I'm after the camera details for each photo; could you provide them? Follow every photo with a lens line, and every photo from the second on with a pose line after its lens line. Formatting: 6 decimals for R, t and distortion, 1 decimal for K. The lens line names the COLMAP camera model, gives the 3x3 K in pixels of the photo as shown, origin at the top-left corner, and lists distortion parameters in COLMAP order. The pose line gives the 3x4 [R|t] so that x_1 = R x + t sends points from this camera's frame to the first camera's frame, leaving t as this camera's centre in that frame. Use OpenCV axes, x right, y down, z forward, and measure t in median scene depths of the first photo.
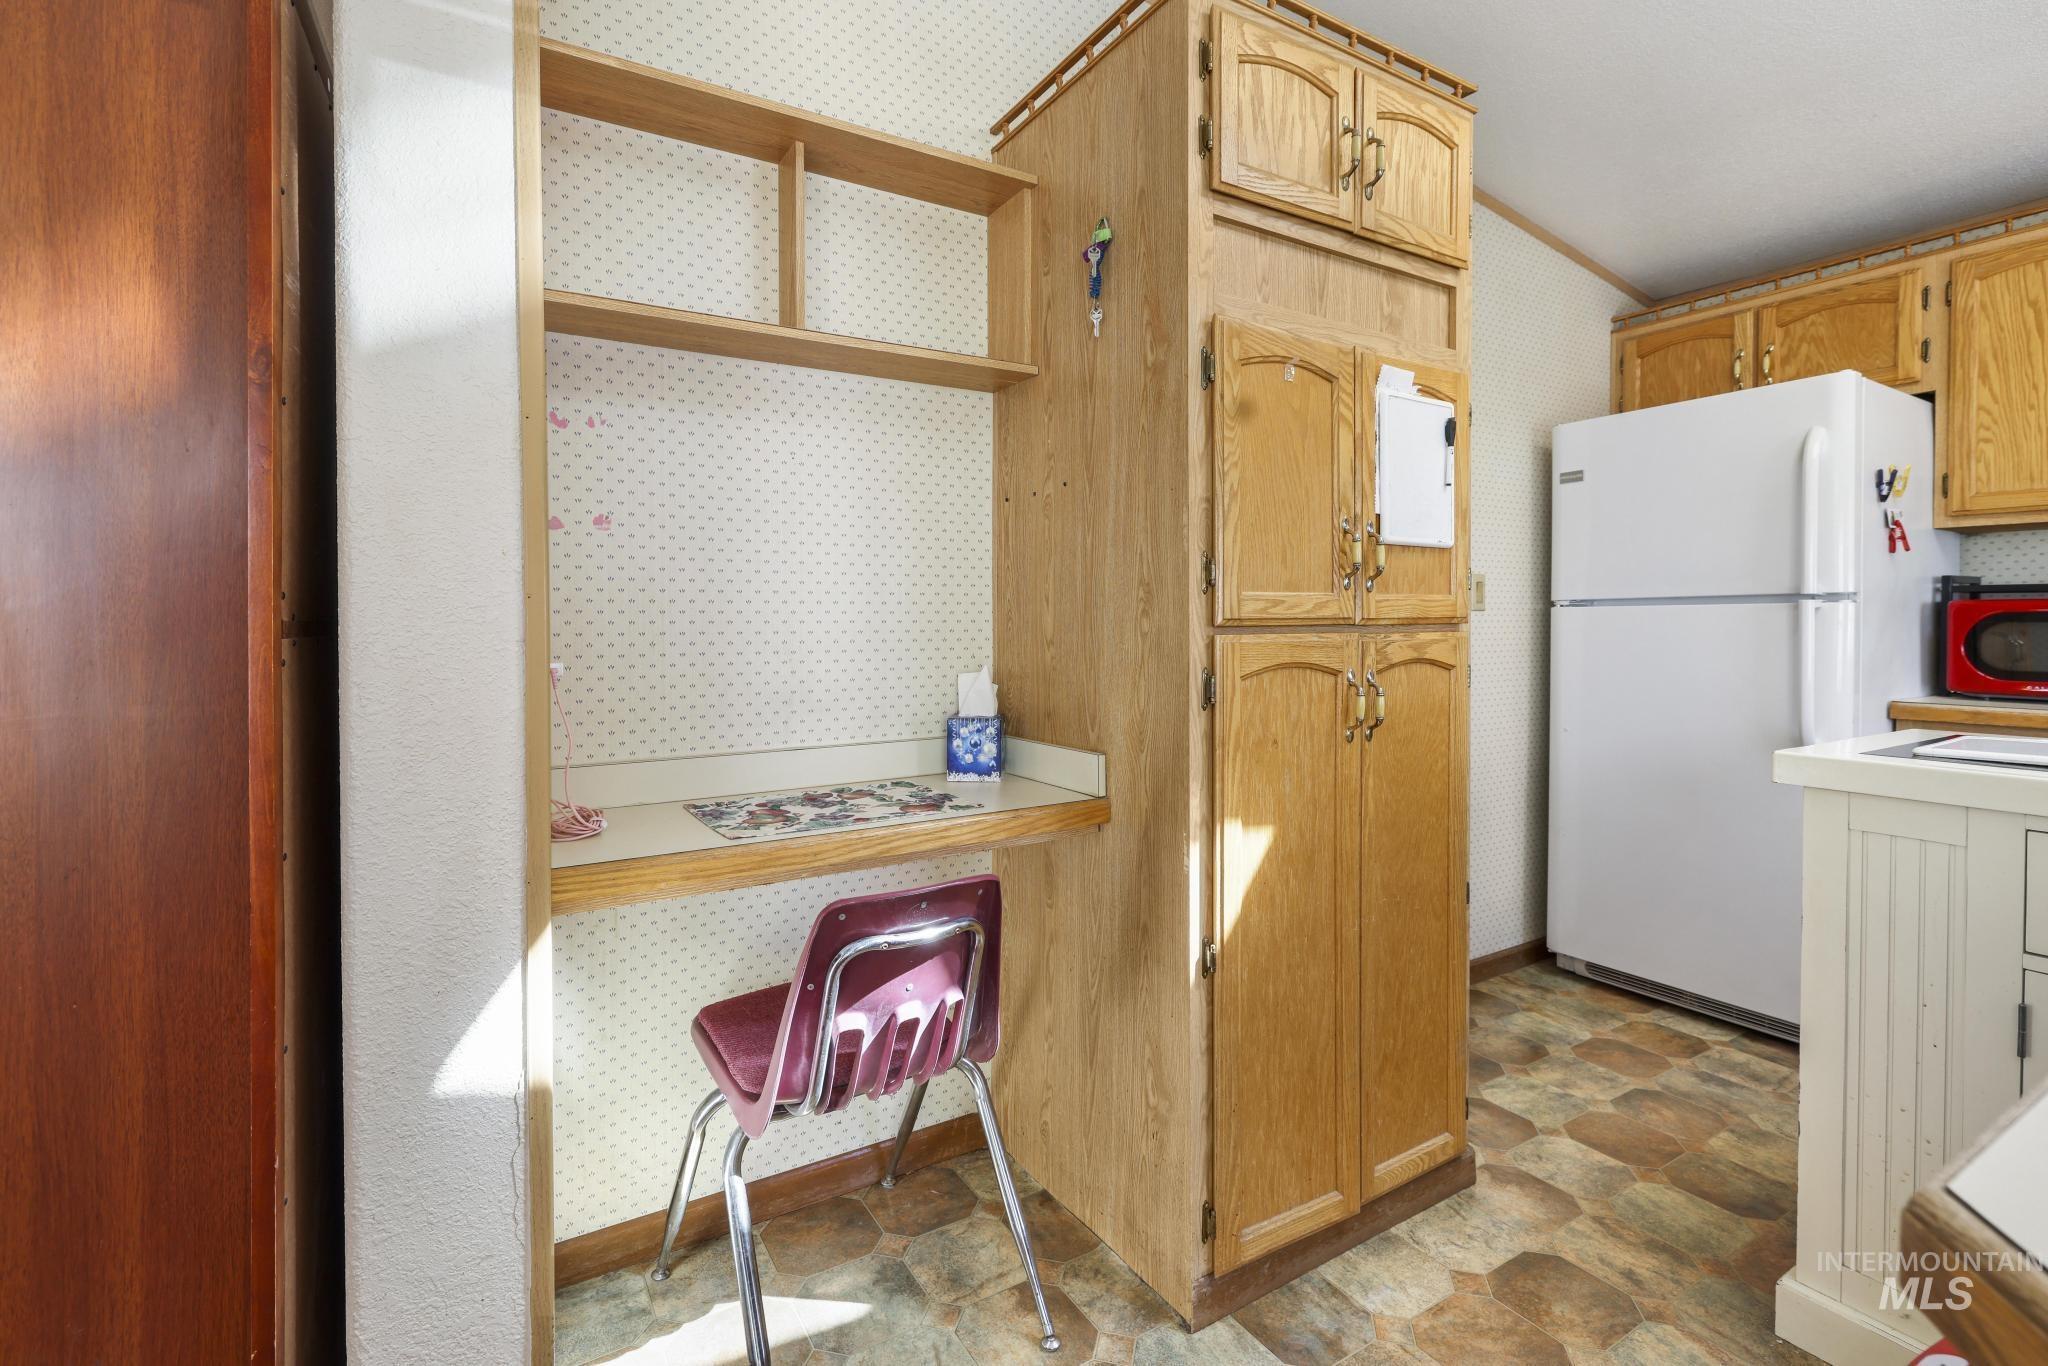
lens RADIAL K [[936.6, 0, 1018.7], [0, 936.6, 630.7], [0, 0, 1]] dist [-0.001022, -0.000173]
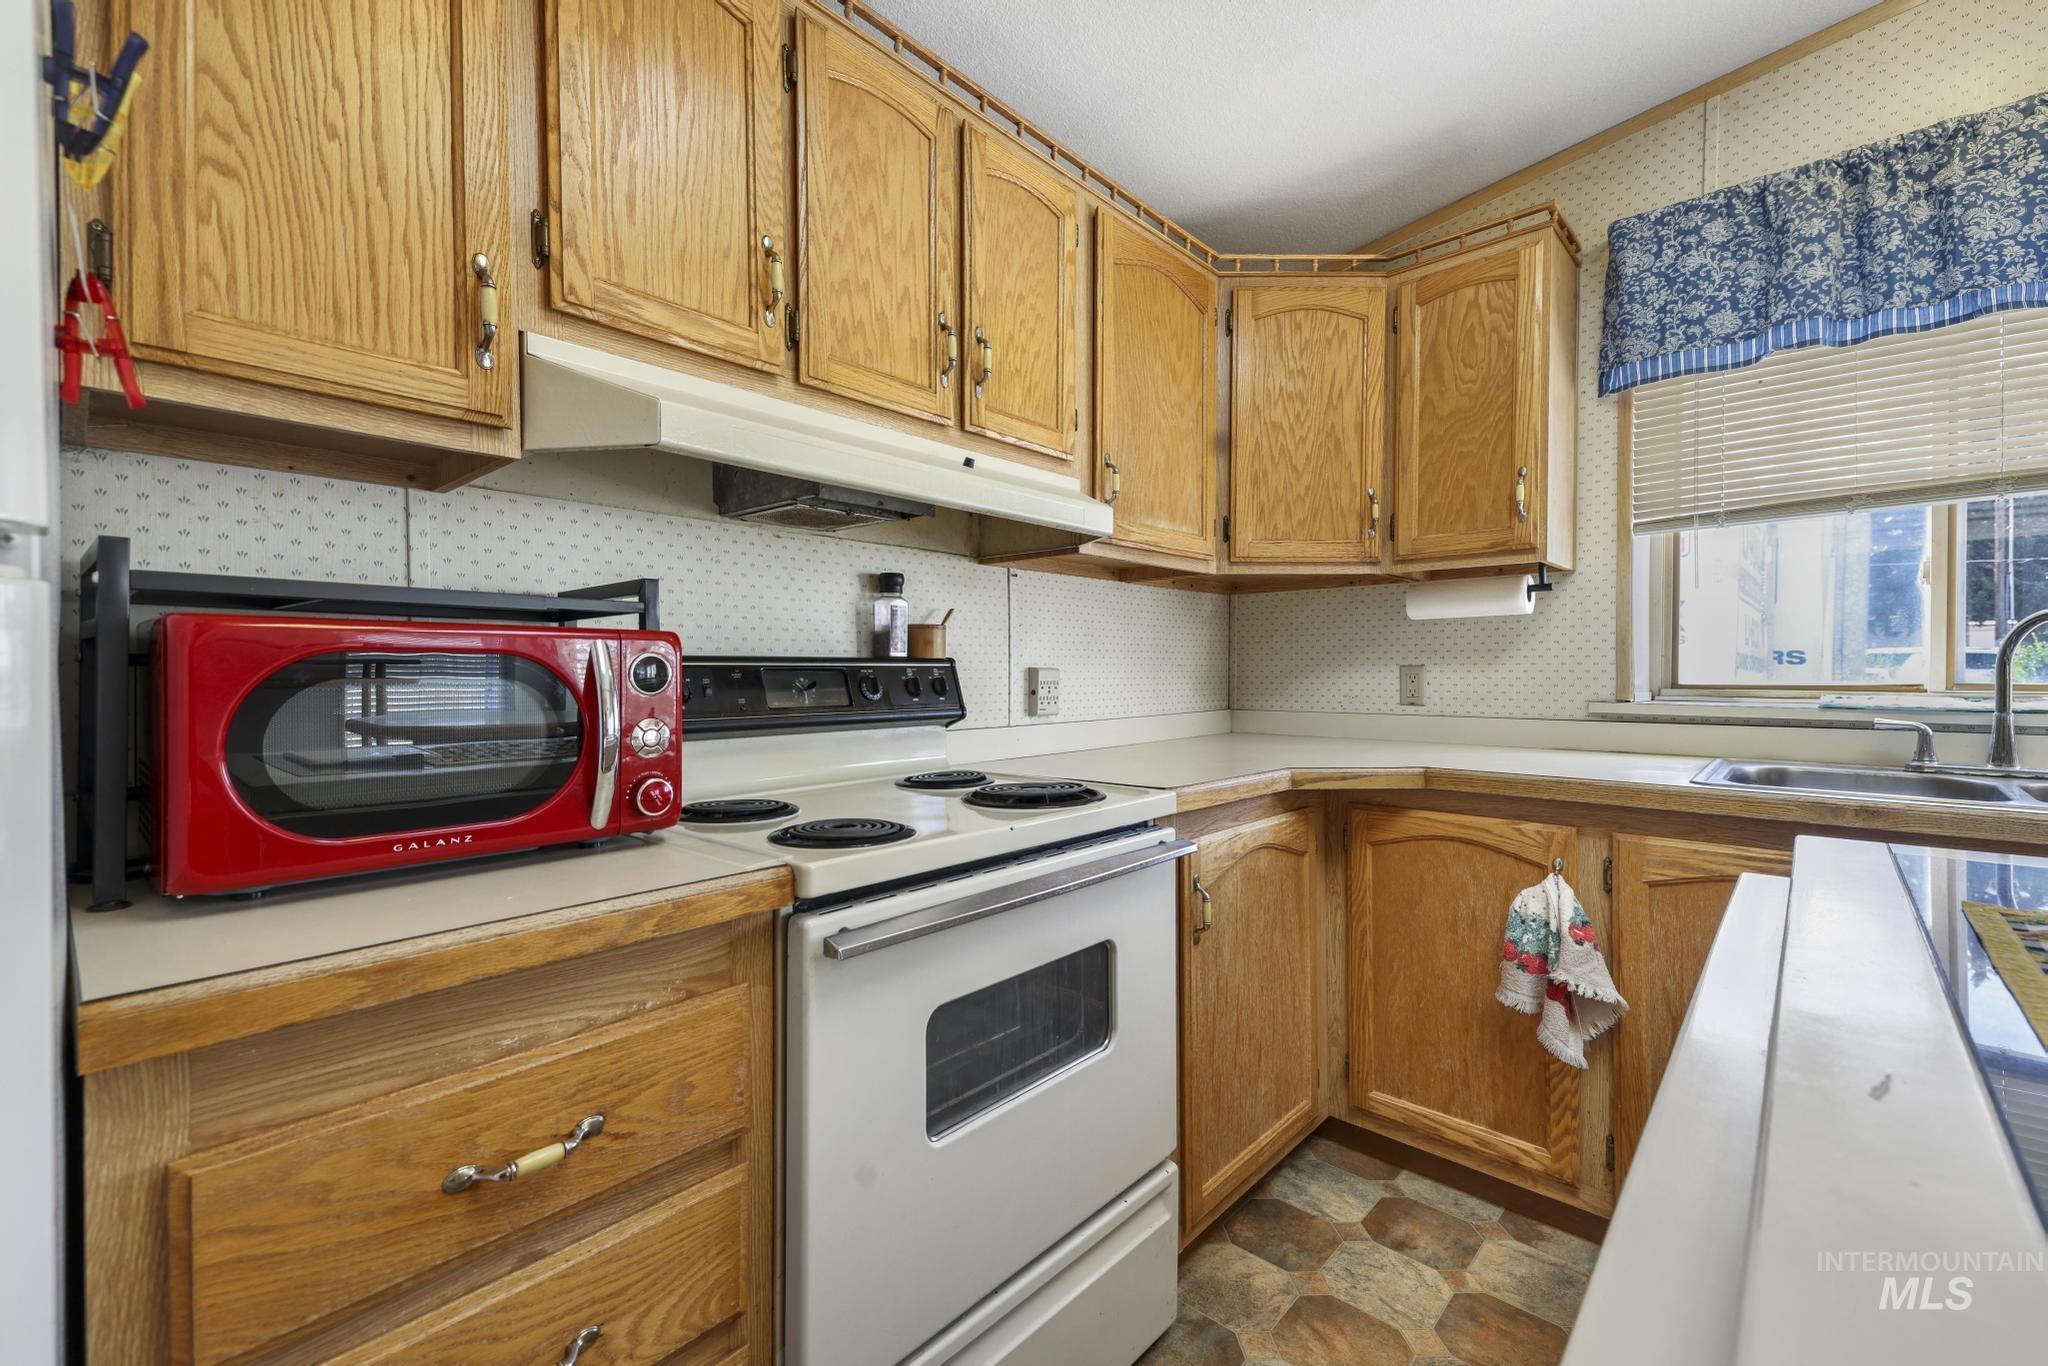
lens RADIAL K [[870.5, 0, 1022.4], [0, 870.5, 675.0], [0, 0, 1]] dist [0.049074, -0.018321]
pose [[-0.275383, -0.005534, 0.961319, 0.940876], [0.015450, 0.999829, 0.010181, -0.014991], [-0.961210, 0.017656, -0.275250, 1.217902]]
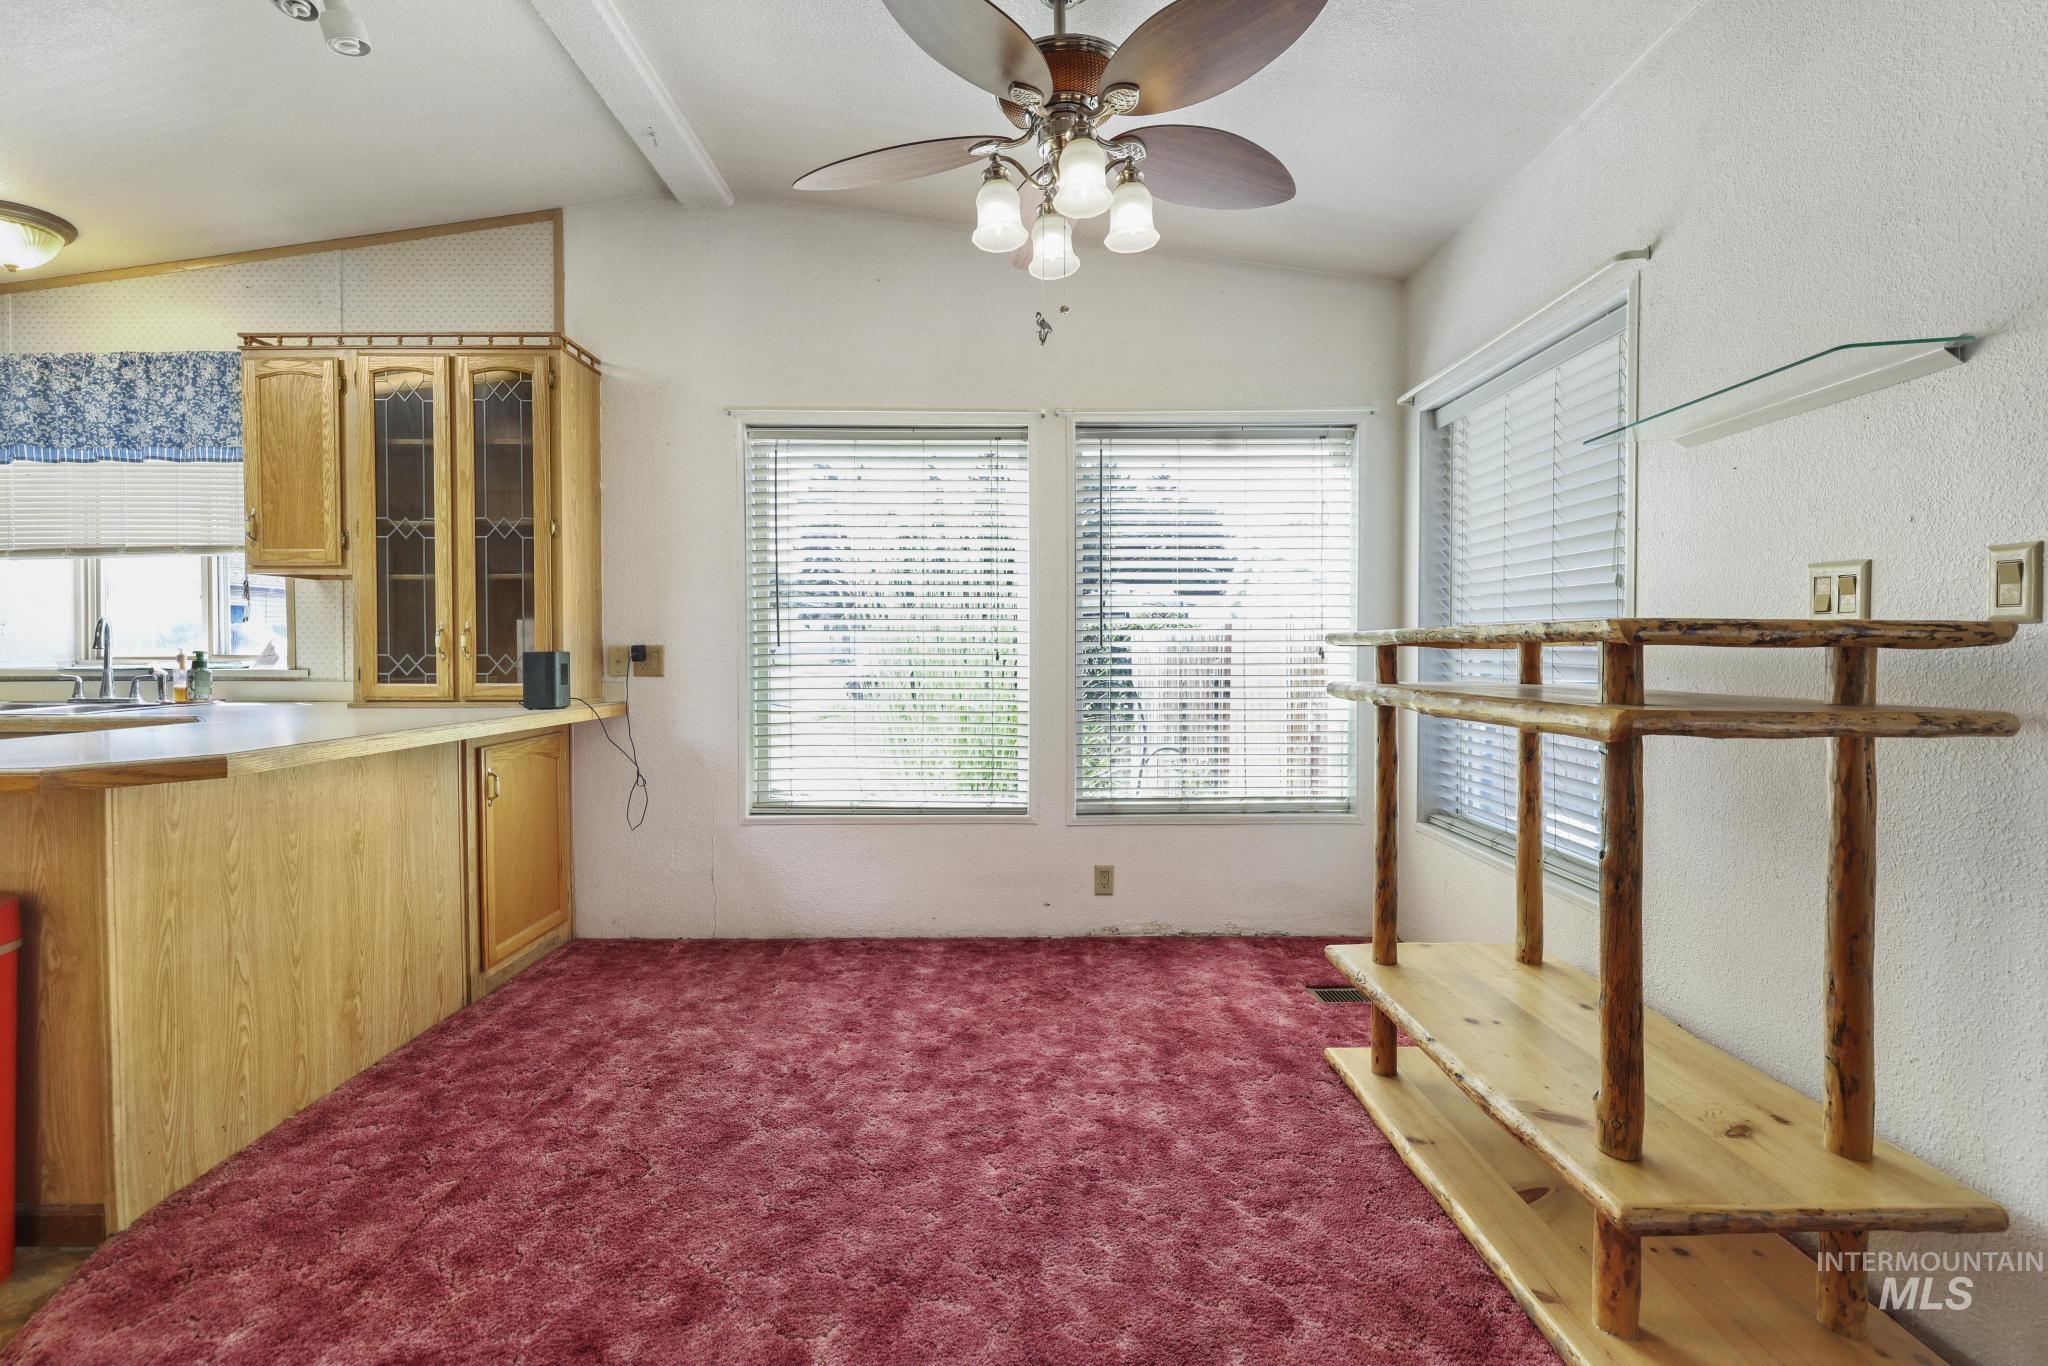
lens RADIAL K [[864.7, 0, 1003.6], [0, 864.7, 658.2], [0, 0, 1]] dist [0.002177, -0.000261]
pose [[-0.856459, -0.004908, 0.516191, -1.082127], [0.009791, 0.999620, 0.025750, -0.000476], [-0.516122, 0.027108, -0.856086, 0.453878]]
